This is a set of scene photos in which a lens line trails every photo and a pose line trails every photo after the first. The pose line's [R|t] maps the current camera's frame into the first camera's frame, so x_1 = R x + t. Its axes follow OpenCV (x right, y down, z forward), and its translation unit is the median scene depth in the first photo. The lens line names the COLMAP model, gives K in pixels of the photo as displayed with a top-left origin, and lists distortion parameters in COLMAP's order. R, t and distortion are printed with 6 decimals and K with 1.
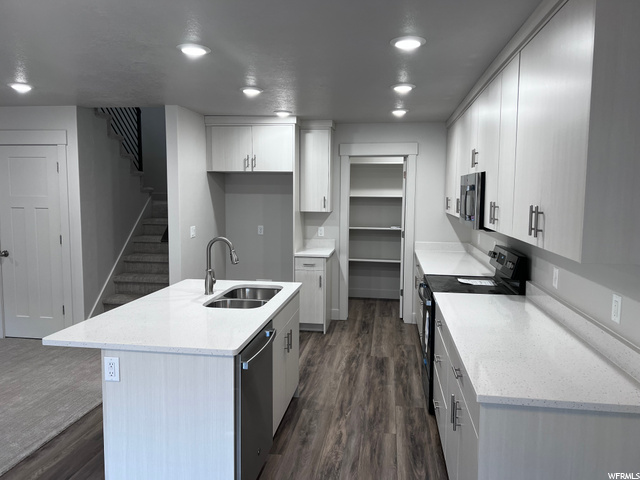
lens RADIAL K [[491.7, 0, 320.0], [0, 491.7, 240.0], [0, 0, 1]] dist [0.099546, -0.231772]
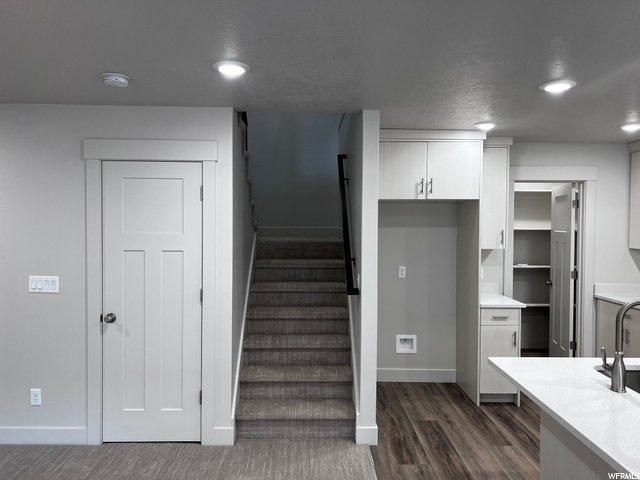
lens RADIAL K [[475.3, 0, 305.8], [0, 475.3, 233.1], [0, 0, 1]] dist [0.000427, -0.006647]
pose [[0.990875, -0.008192, 0.134533, -0.424955], [0.018384, 0.997037, -0.074697, -0.032558], [-0.133522, 0.076489, 0.988090, 0.285134]]
